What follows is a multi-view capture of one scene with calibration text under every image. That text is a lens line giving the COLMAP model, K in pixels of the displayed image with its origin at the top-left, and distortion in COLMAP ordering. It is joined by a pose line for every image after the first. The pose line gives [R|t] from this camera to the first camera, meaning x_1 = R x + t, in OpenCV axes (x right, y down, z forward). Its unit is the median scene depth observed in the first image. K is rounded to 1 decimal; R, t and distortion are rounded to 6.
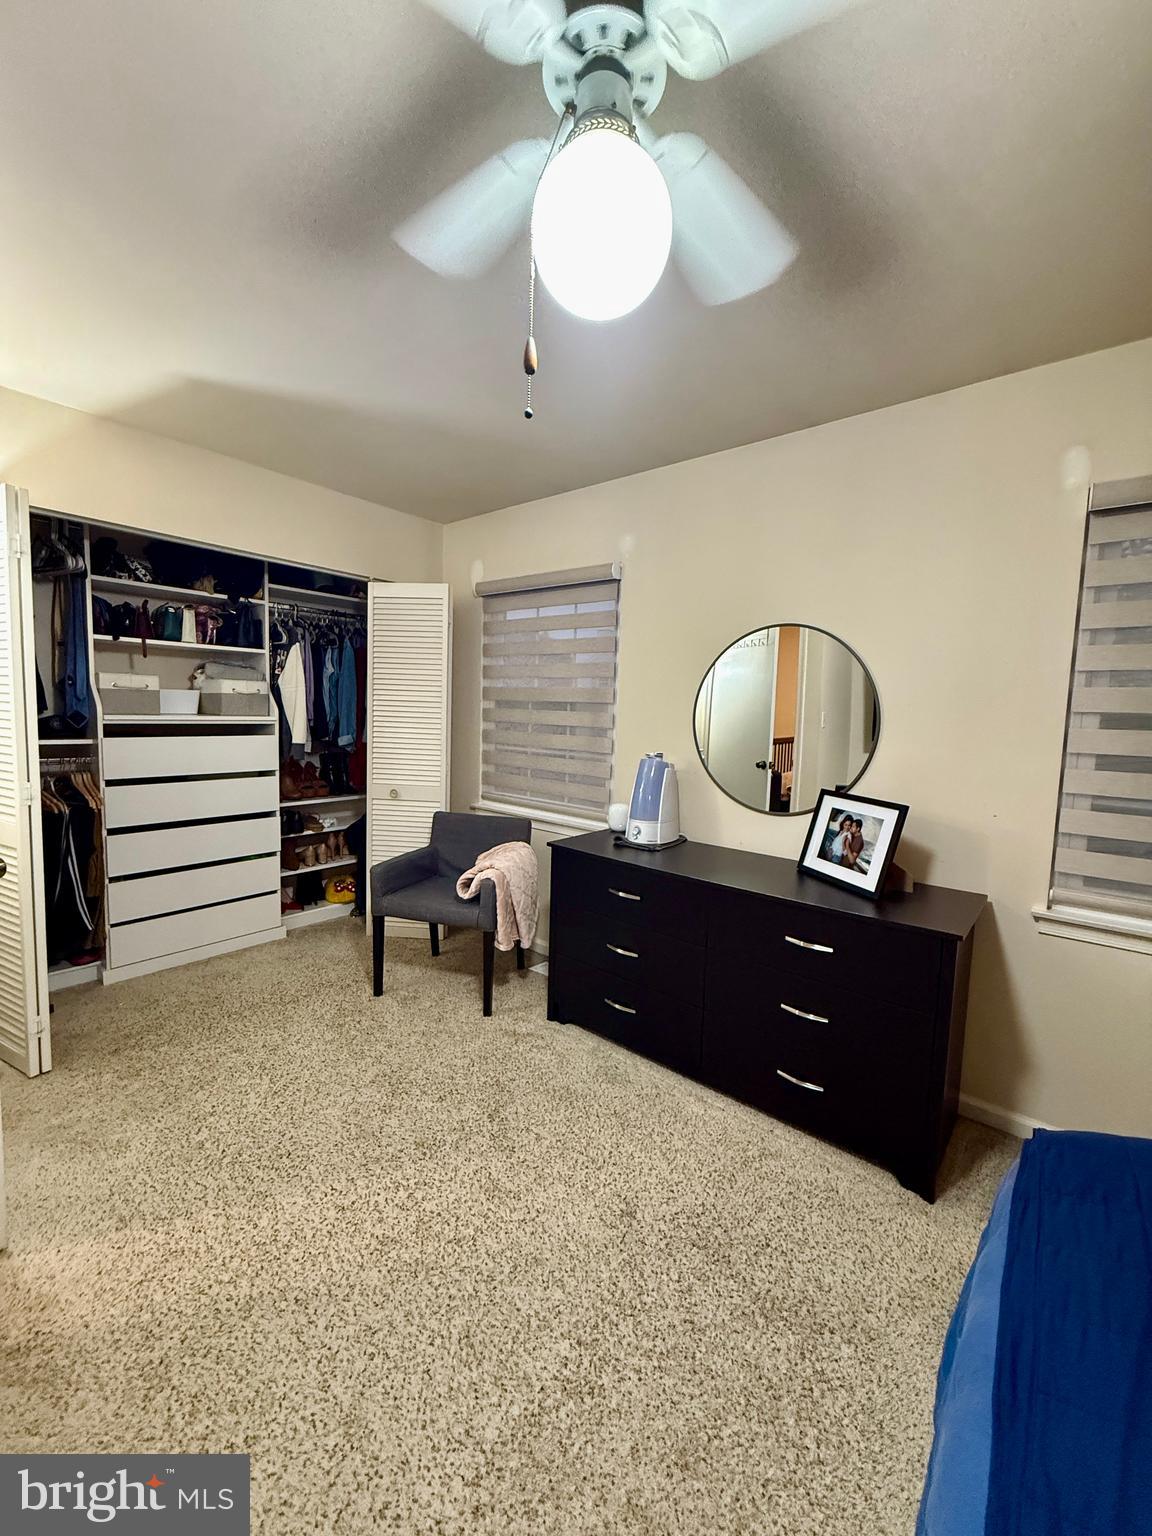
lens RADIAL K [[614.9, 0, 584.1], [0, 614.9, 762.8], [0, 0, 1]] dist [0.001123, 0.000016]
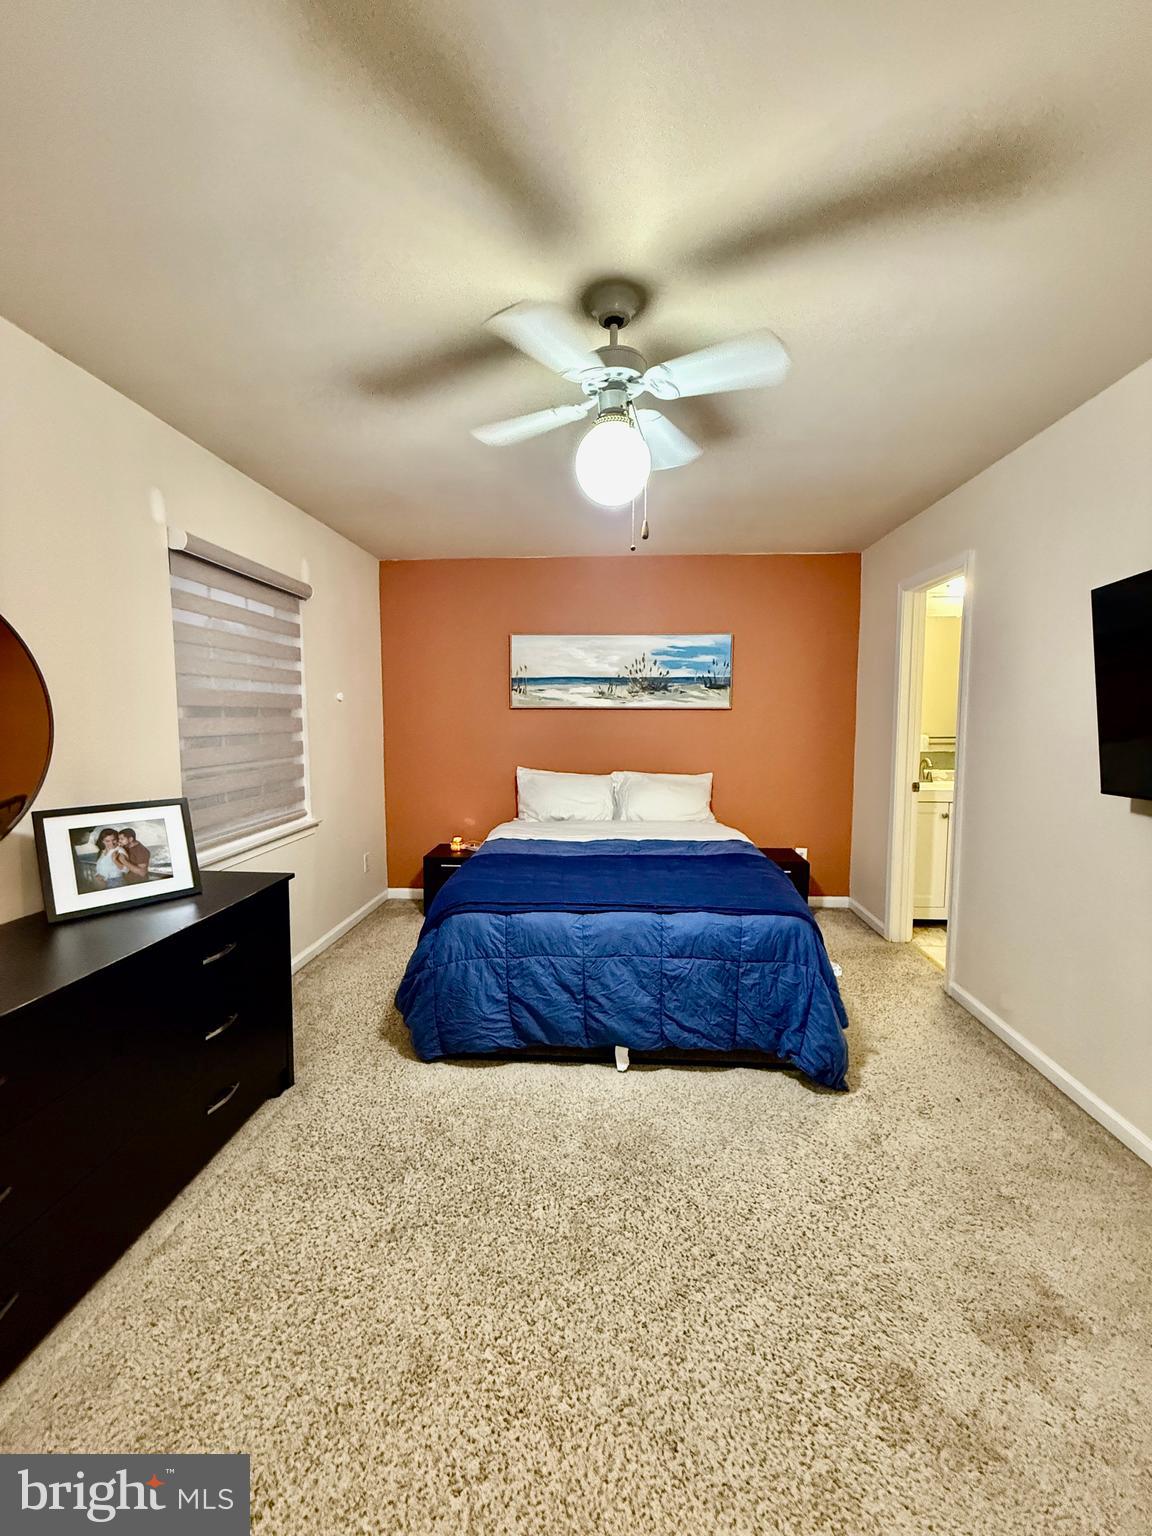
lens RADIAL K [[608.8, 0, 575.3], [0, 608.8, 760.5], [0, 0, 1]] dist [0.003952, 0.000234]
pose [[-0.576198, -0.092947, 0.812008, -0.653039], [0.051448, 0.987417, 0.149532, -0.107164], [-0.815689, 0.127936, -0.564166, 0.980004]]
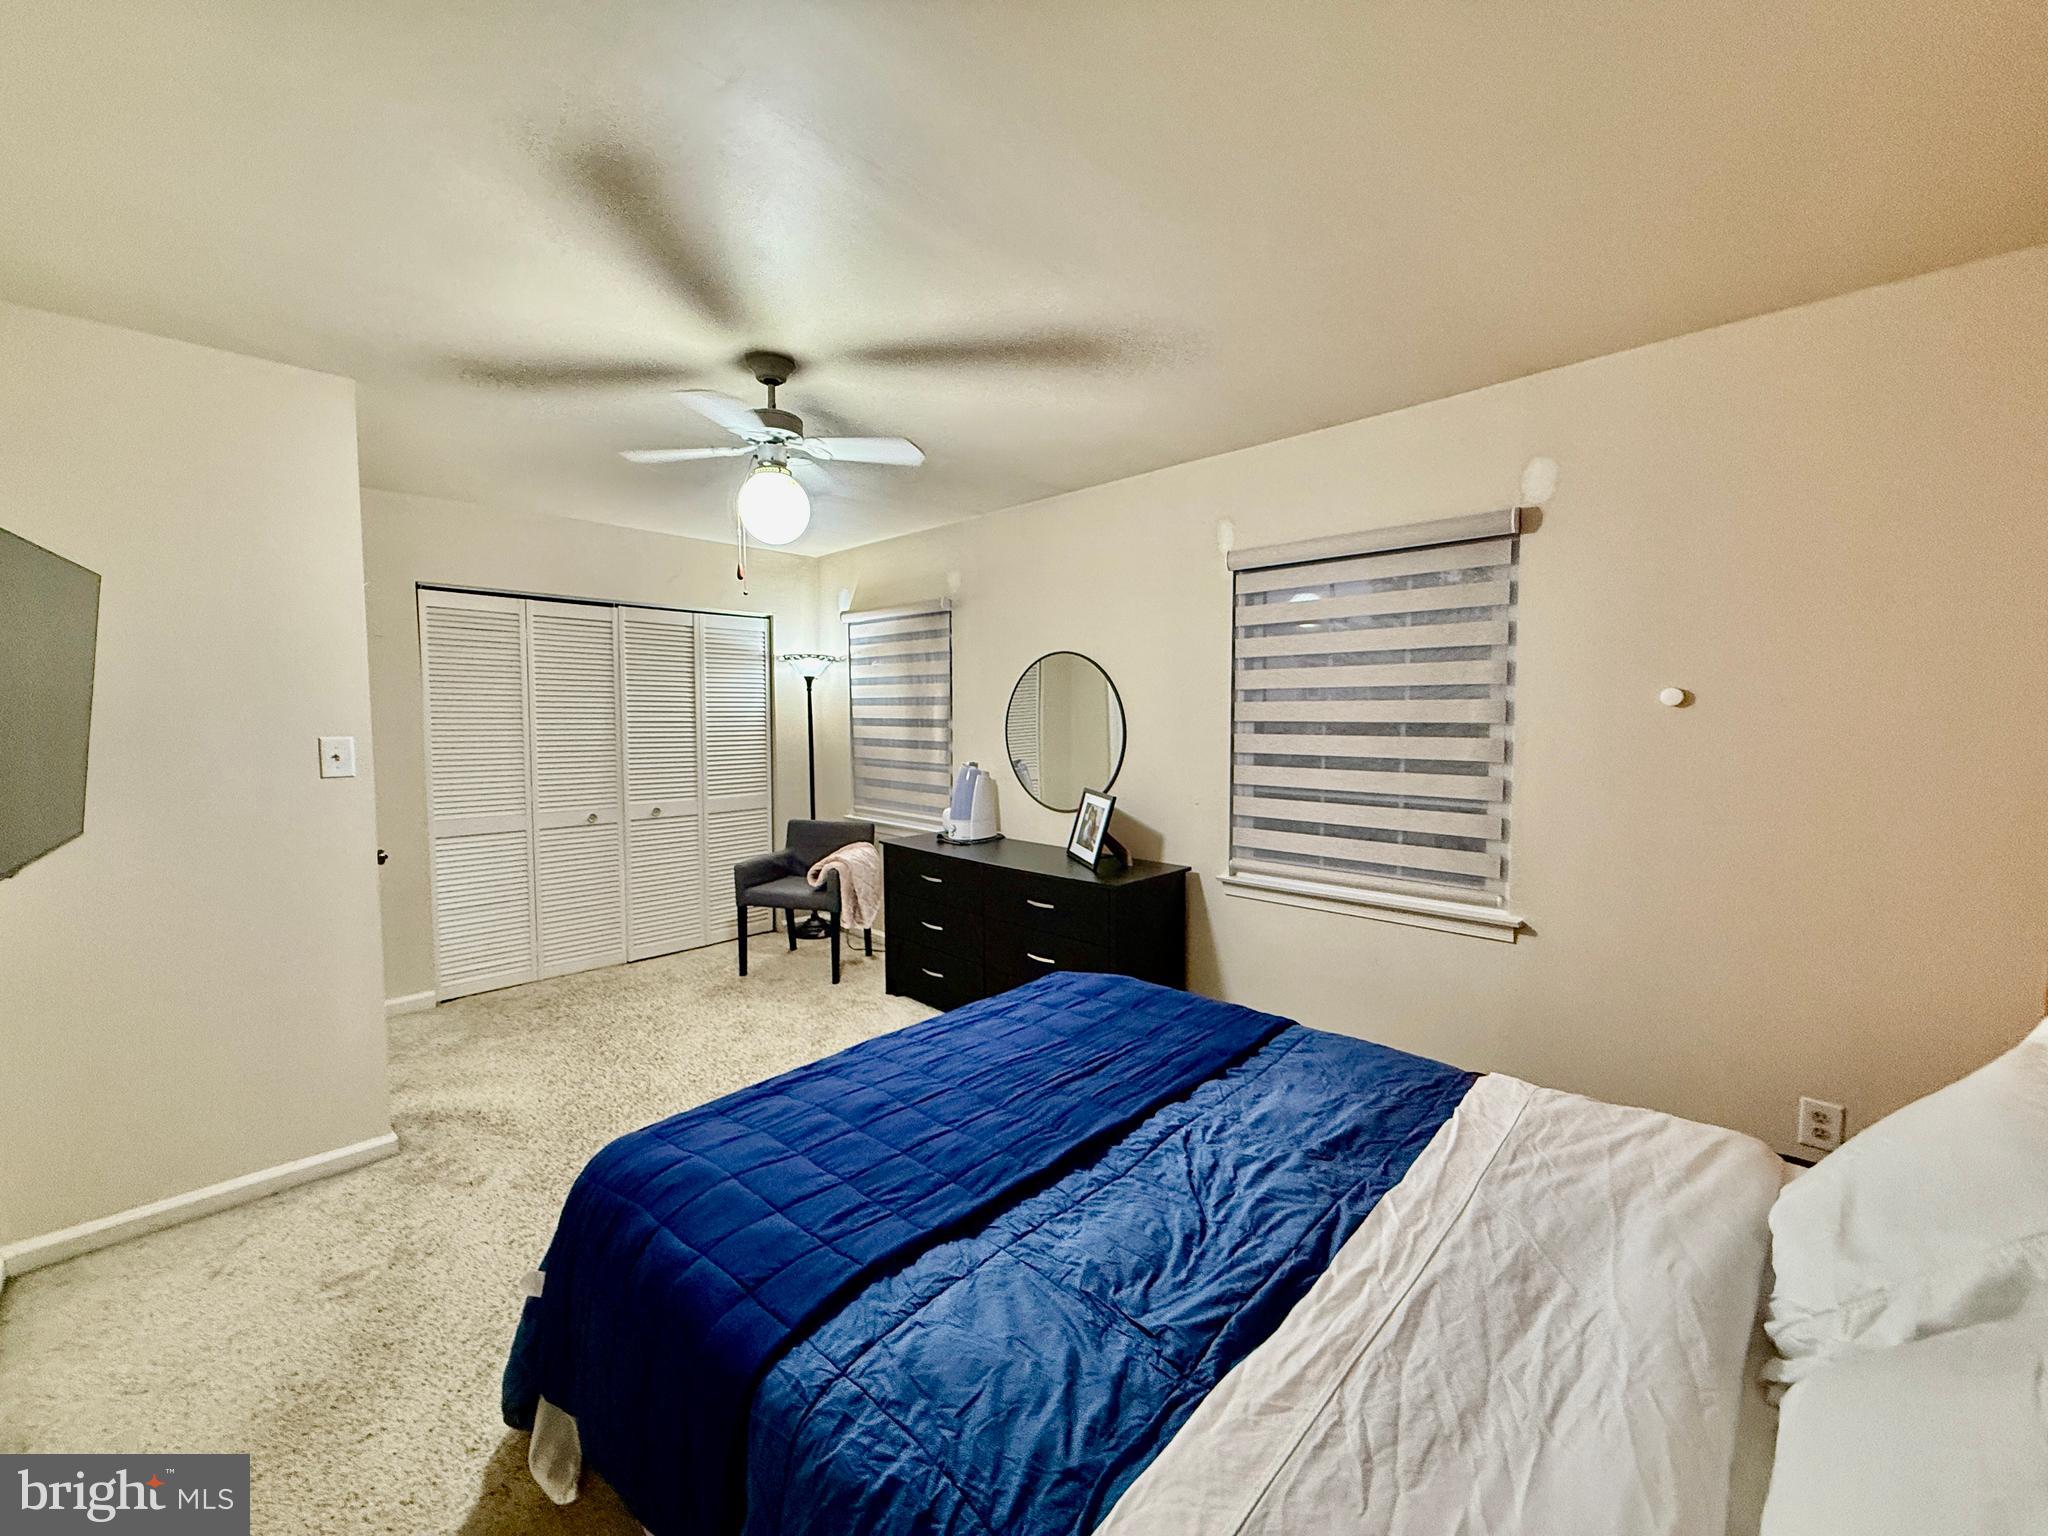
lens RADIAL K [[819.8, 0, 1021.2], [0, 819.8, 755.9], [0, 0, 1]] dist [0.001123, 0.000016]
pose [[0.995305, -0.028166, -0.092596, 0.463361], [0.025116, 0.999108, -0.033938, 0.035141], [0.093469, 0.031453, 0.995125, -0.705105]]
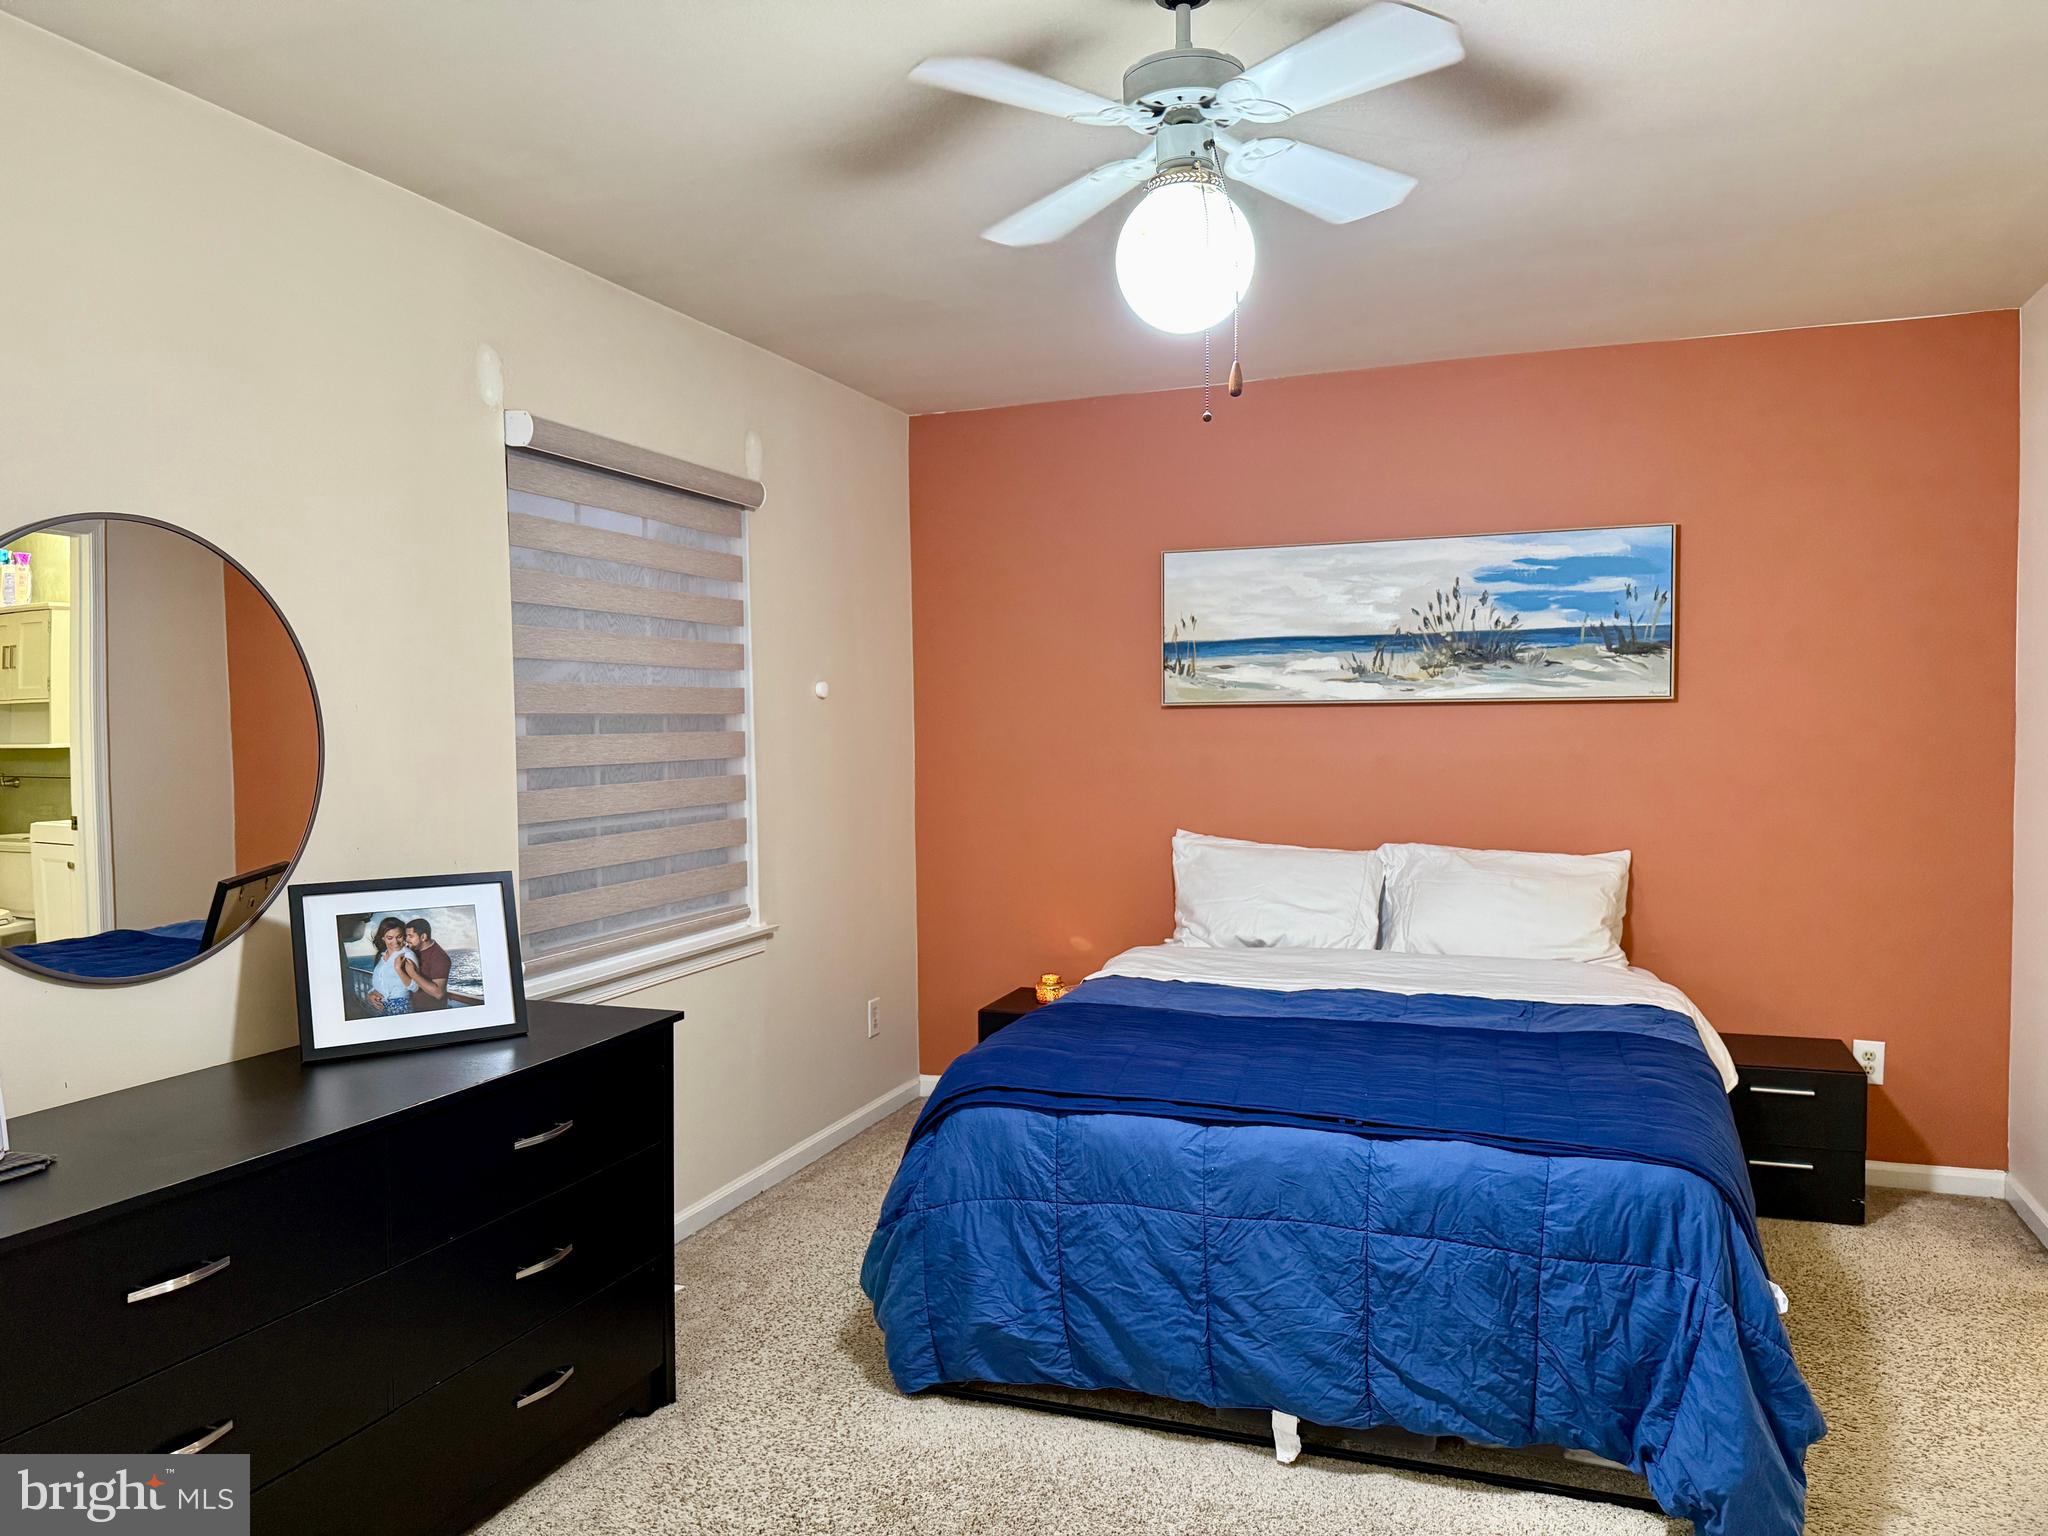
lens RADIAL K [[1434.2, 0, 1024.0], [0, 1434.2, 768.0], [0, 0, 1]] dist [0.144018, -0.250163]
pose [[-0.309863, -0.061912, 0.948763, -0.963993], [0.083933, 0.992201, 0.092159, -0.118533], [-0.947069, 0.108189, -0.302250, 0.890148]]
